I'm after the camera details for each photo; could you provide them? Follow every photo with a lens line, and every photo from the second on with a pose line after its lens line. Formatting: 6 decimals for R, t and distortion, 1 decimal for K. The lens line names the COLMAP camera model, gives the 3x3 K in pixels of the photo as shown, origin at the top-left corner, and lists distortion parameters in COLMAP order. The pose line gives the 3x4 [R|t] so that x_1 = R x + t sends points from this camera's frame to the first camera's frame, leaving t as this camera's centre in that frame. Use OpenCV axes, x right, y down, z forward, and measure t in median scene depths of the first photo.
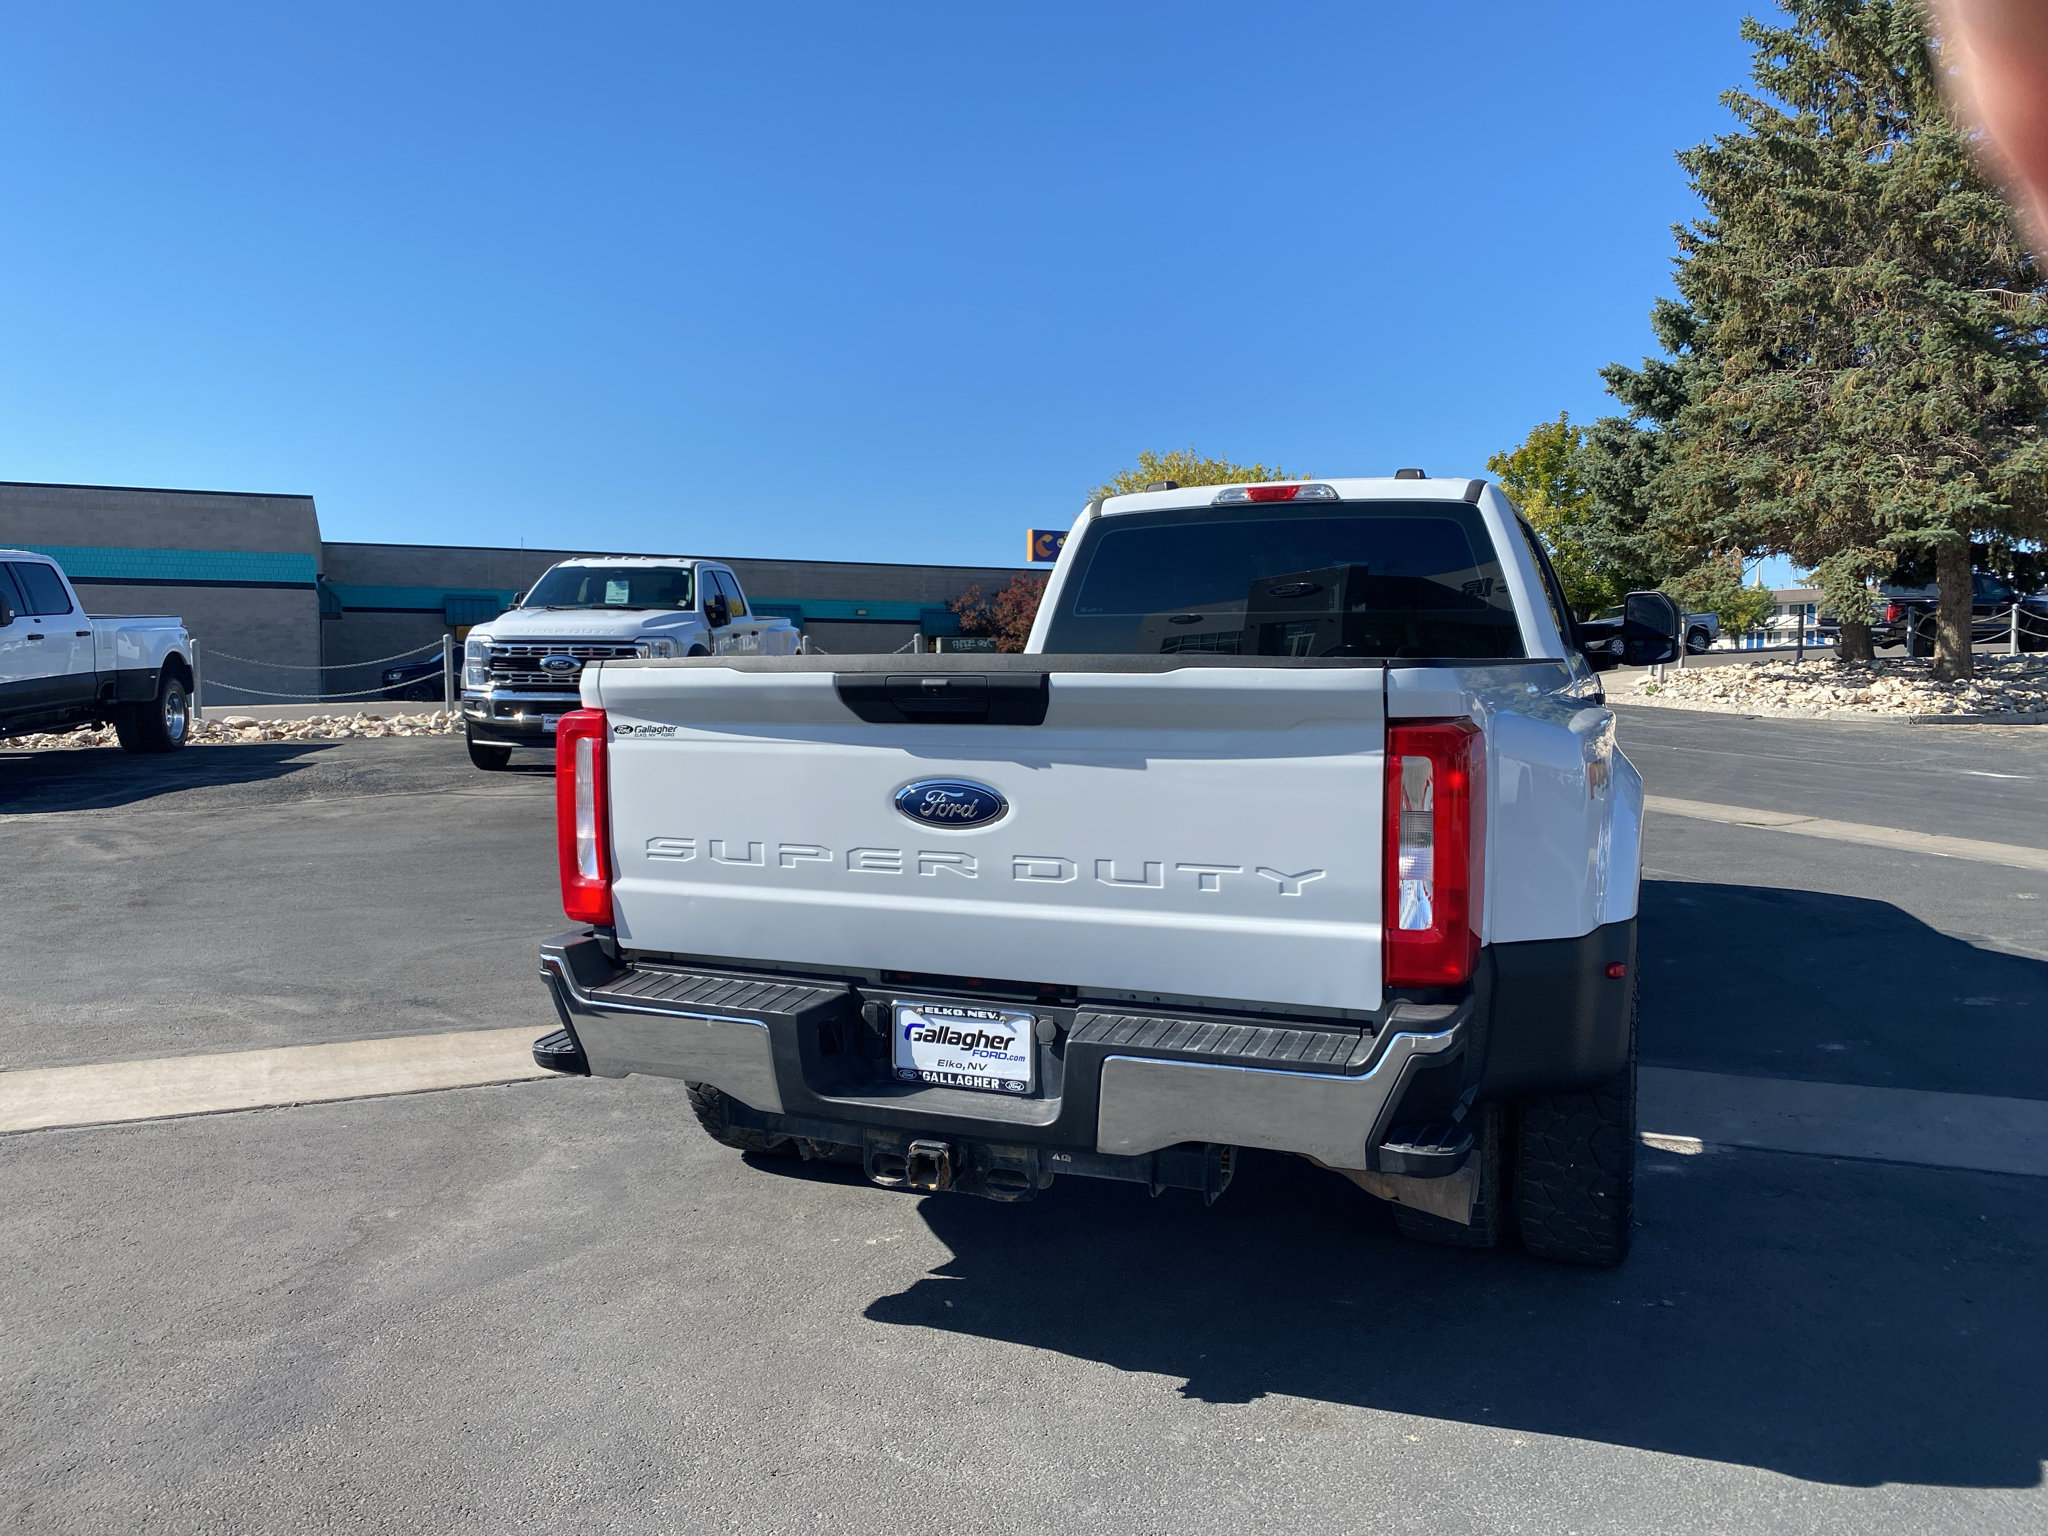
lens RADIAL K [[1560.7, 0, 1005.1], [0, 1560.7, 782.8], [0, 0, 1]] dist [0.037663, -0.049106]
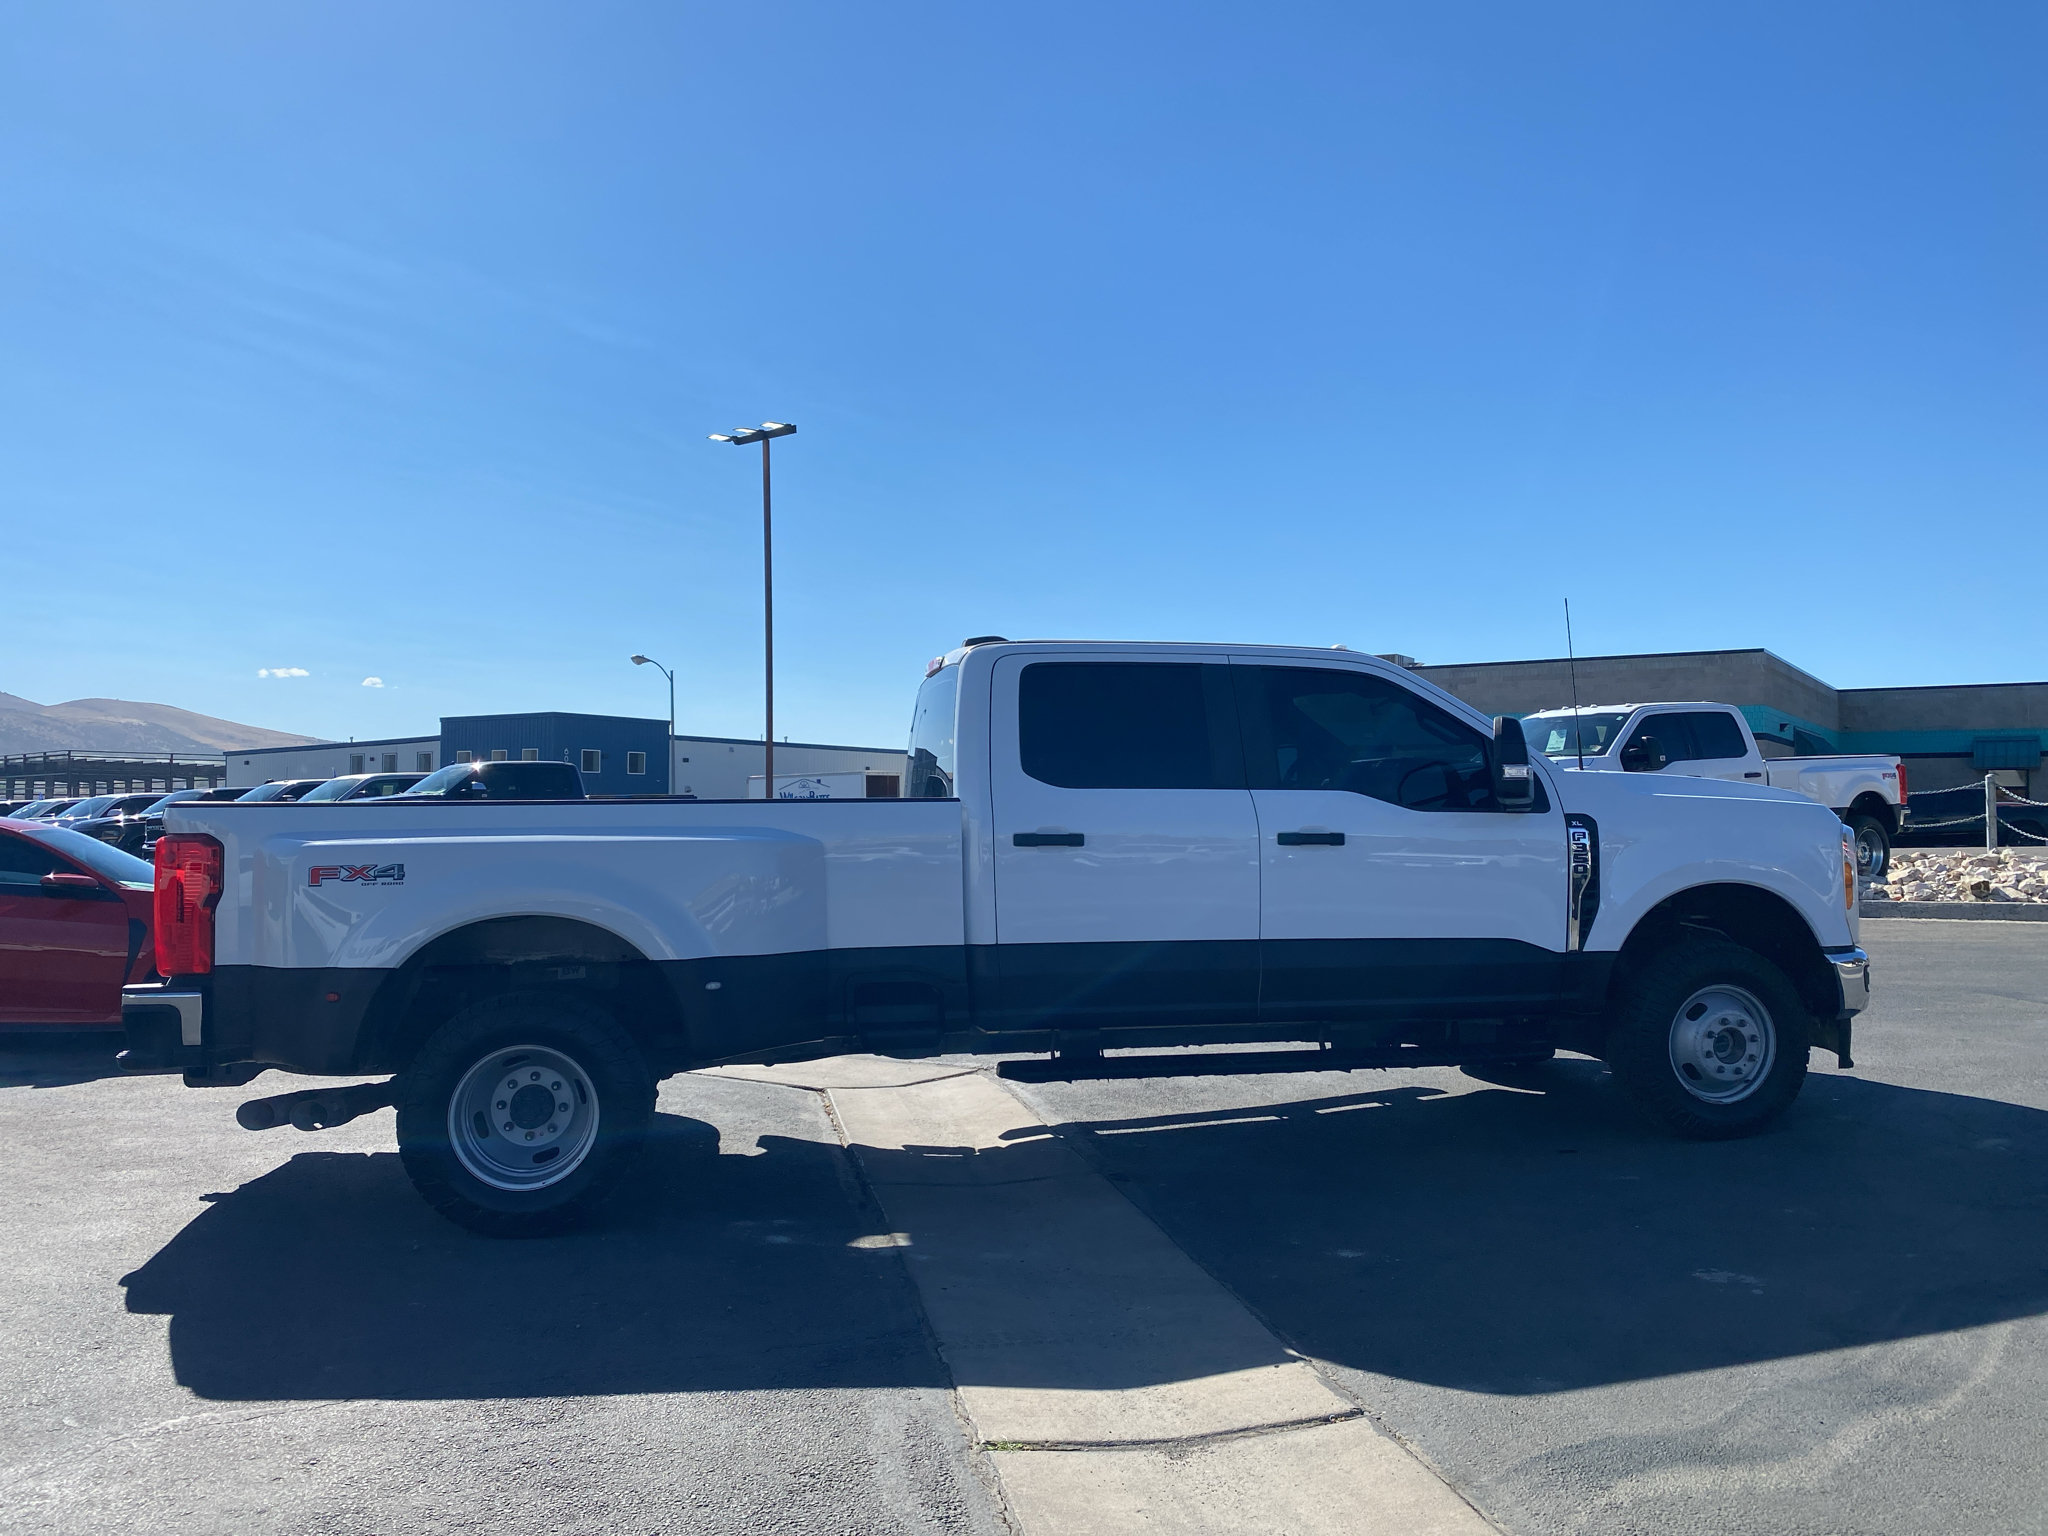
lens RADIAL K [[1560.7, 0, 1032.7], [0, 1560.7, 796.7], [0, 0, 1]] dist [0.037663, -0.049106]
pose [[0.555758, -0.013117, -0.831241, 1.341581], [-0.057613, 0.996864, -0.054250, -0.024681], [0.829346, 0.078040, 0.553259, 0.442602]]
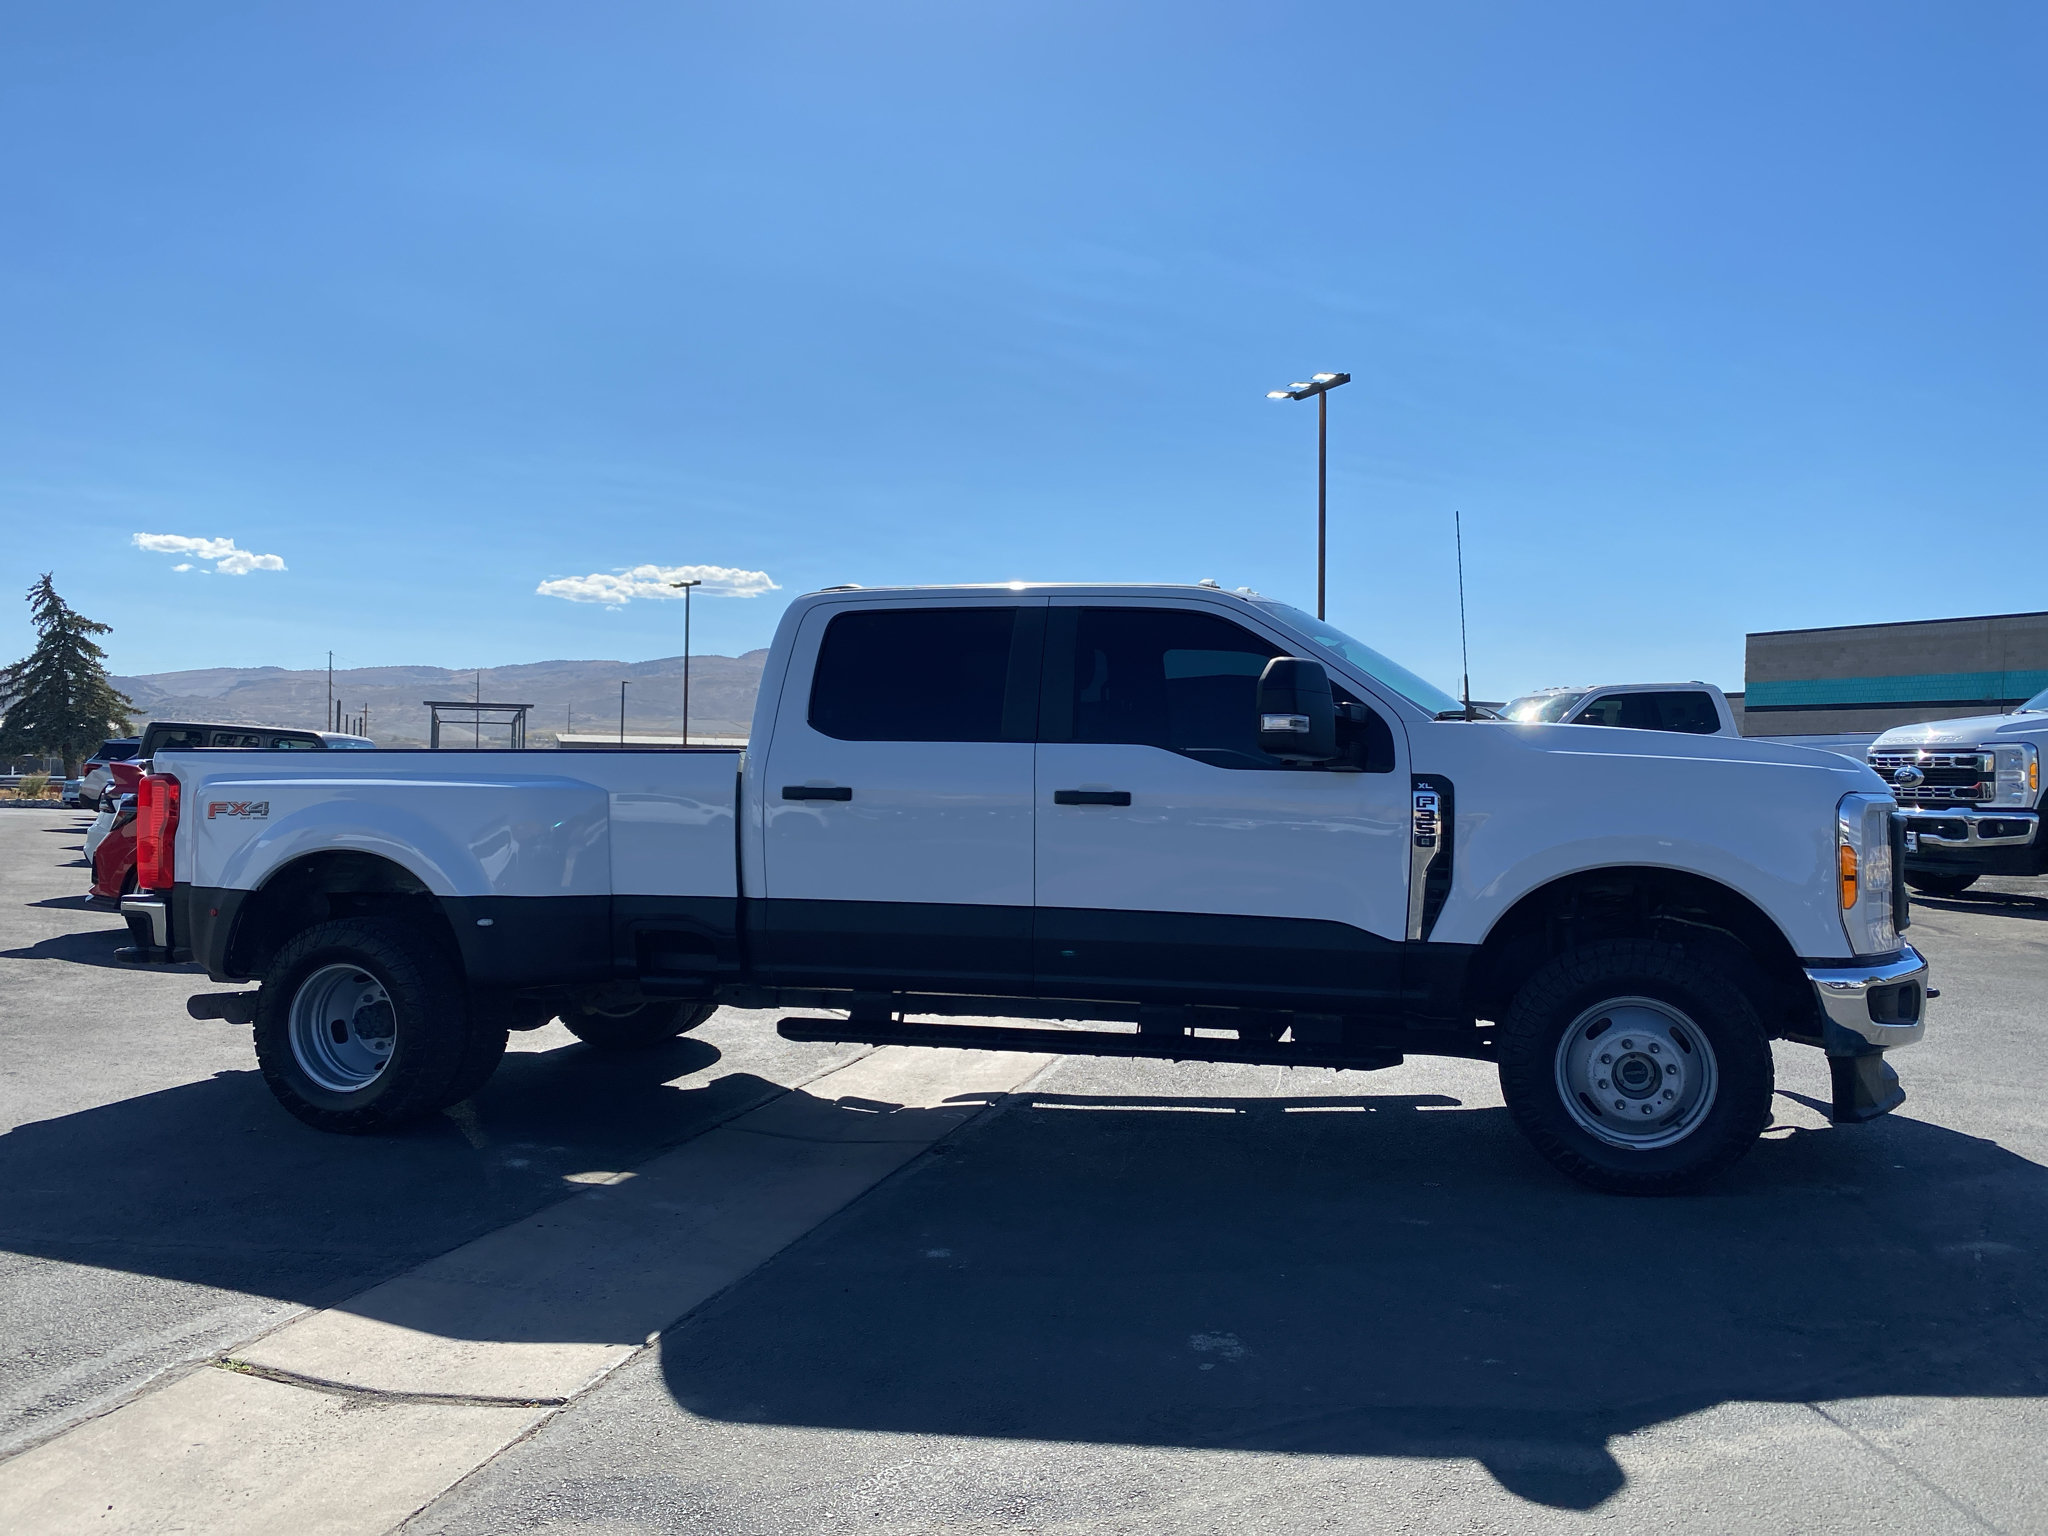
lens RADIAL K [[1560.7, 0, 1034.9], [0, 1560.7, 764.4], [0, 0, 1]] dist [0.037663, -0.049106]
pose [[0.127158, -0.004324, -0.991873, 1.524699], [-0.084005, 0.996351, -0.015113, -0.072469], [0.988319, 0.085244, 0.126330, 1.098594]]
